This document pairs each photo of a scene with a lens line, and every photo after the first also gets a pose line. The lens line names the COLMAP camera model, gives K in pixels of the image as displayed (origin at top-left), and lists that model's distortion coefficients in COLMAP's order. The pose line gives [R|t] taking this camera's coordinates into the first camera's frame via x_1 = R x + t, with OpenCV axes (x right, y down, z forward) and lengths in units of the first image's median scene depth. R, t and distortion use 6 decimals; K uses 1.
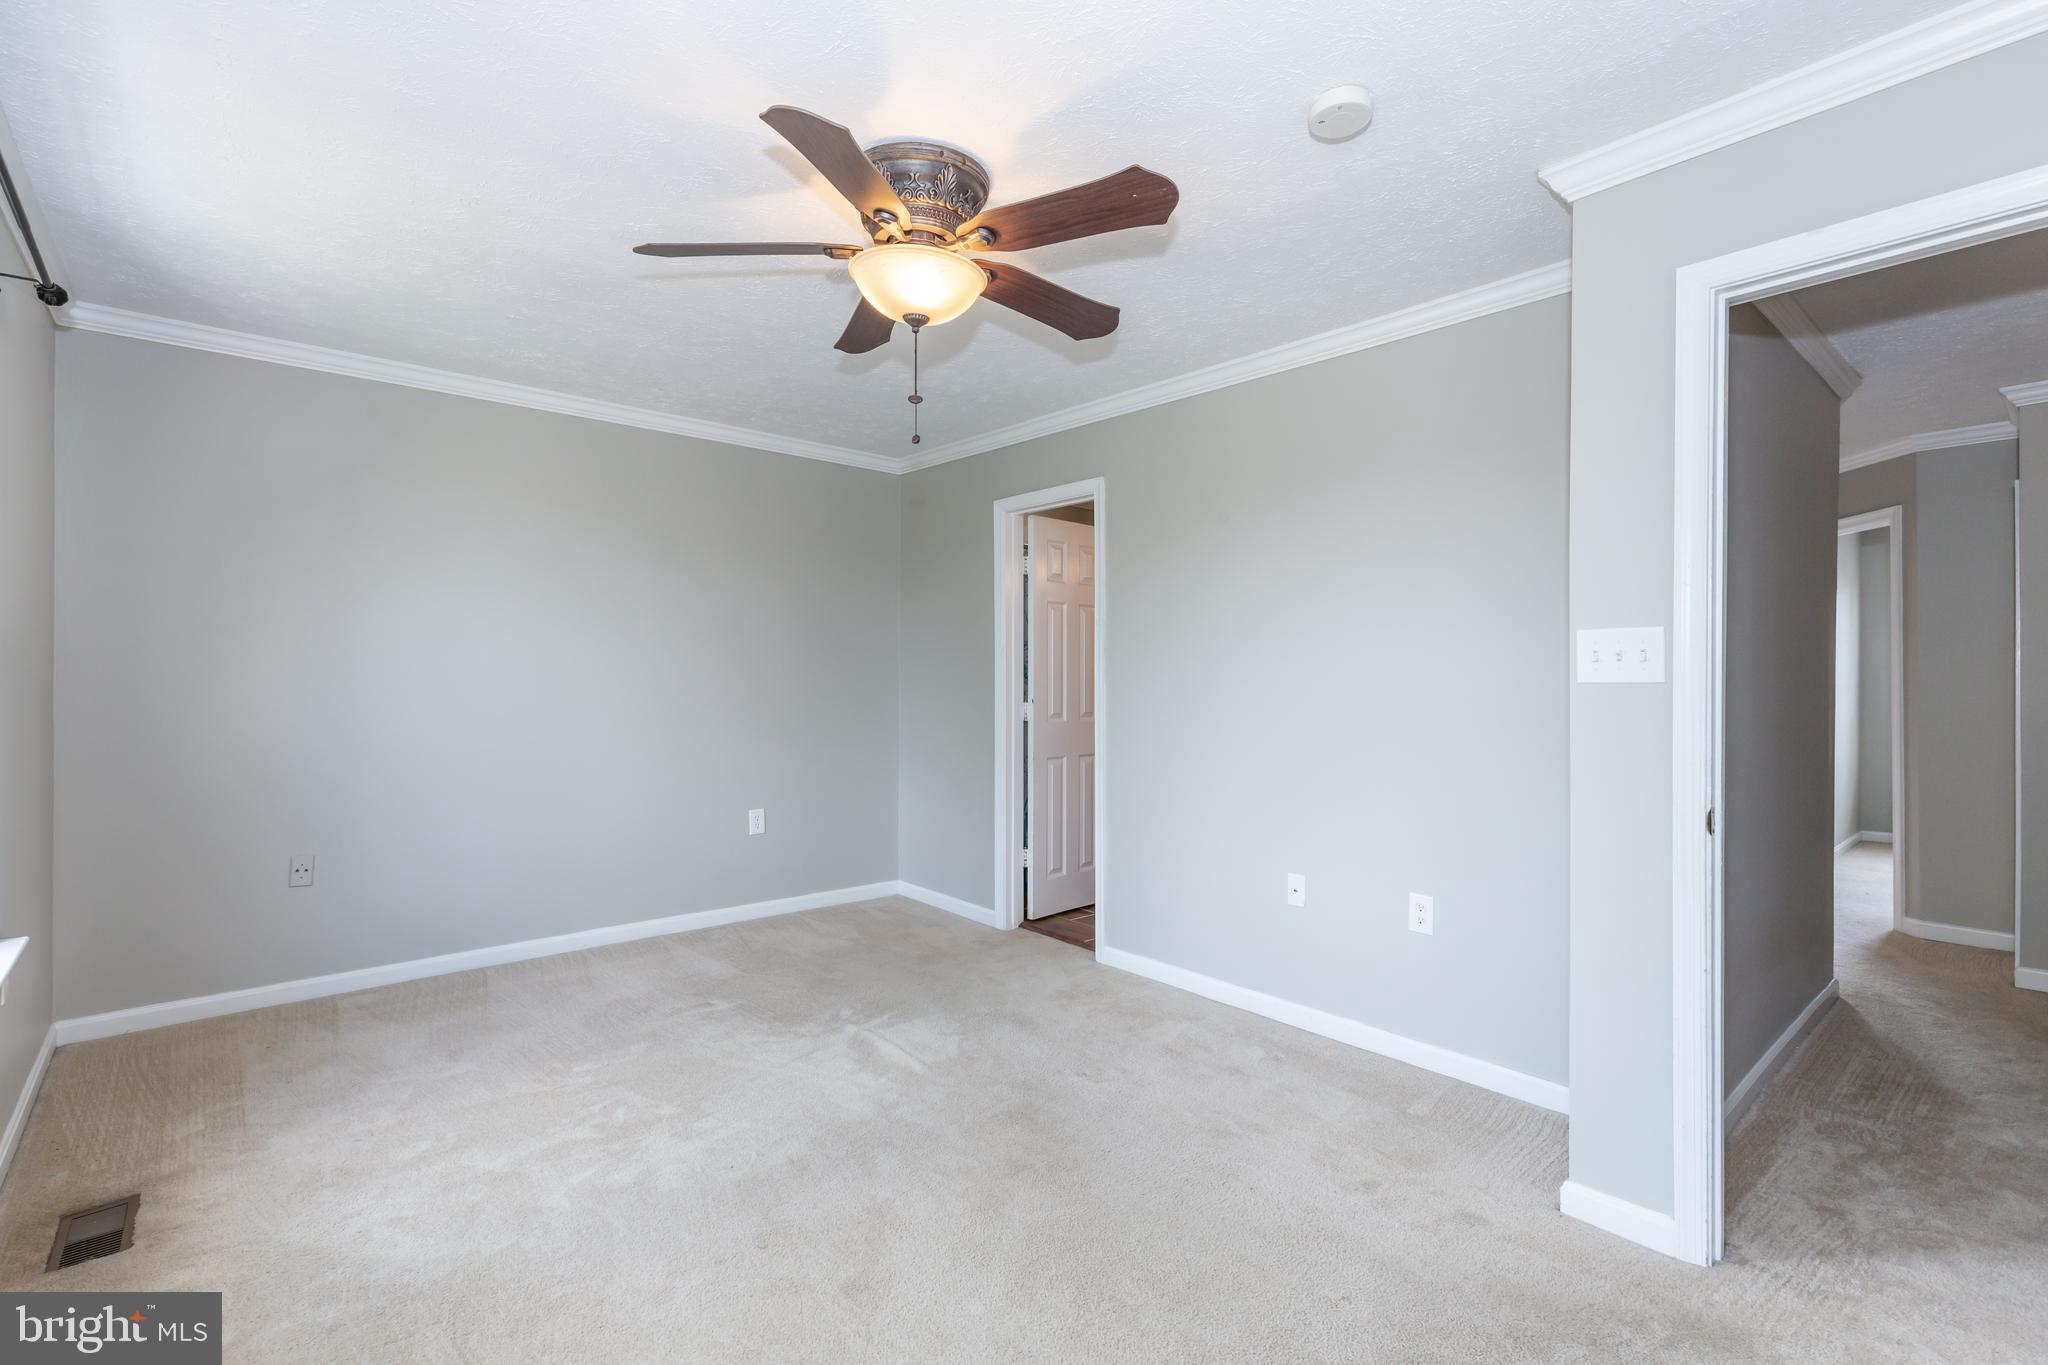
lens RADIAL K [[916.1, 0, 1024.0], [0, 916.1, 682.5], [0, 0, 1]] dist [0.000244, 0.000211]
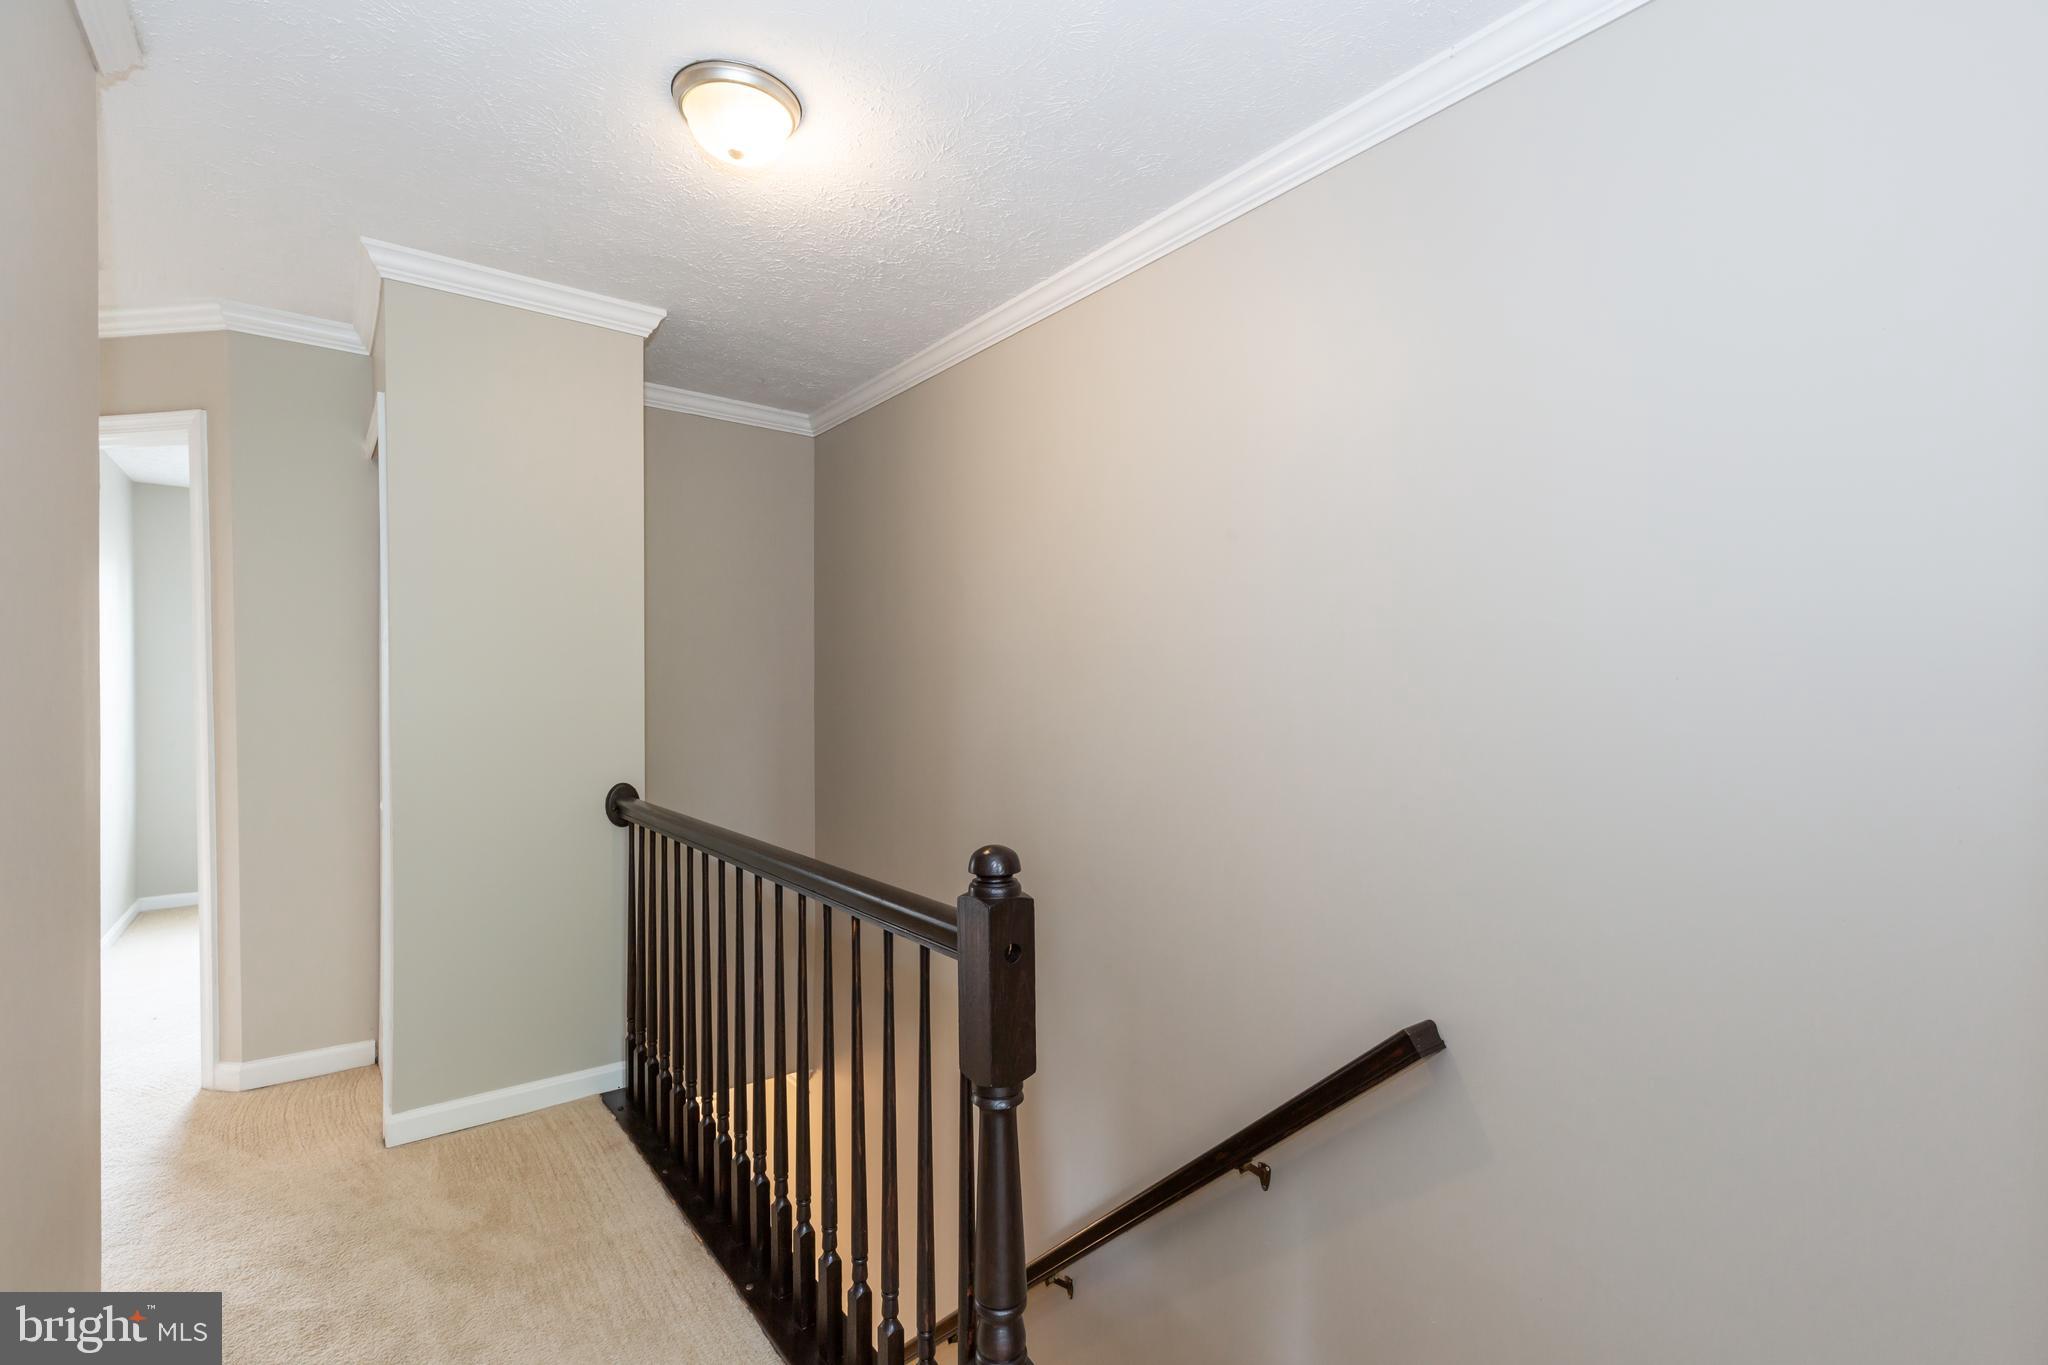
lens RADIAL K [[936.0, 0, 1024.0], [0, 936.0, 682.5], [0, 0, 1]] dist [-0.000167, -0.000079]
pose [[0.068235, -0.001608, 0.997668, 0.335034], [0.004309, 0.999990, 0.001317, -0.001255], [-0.997660, 0.004209, 0.068241, 0.377340]]
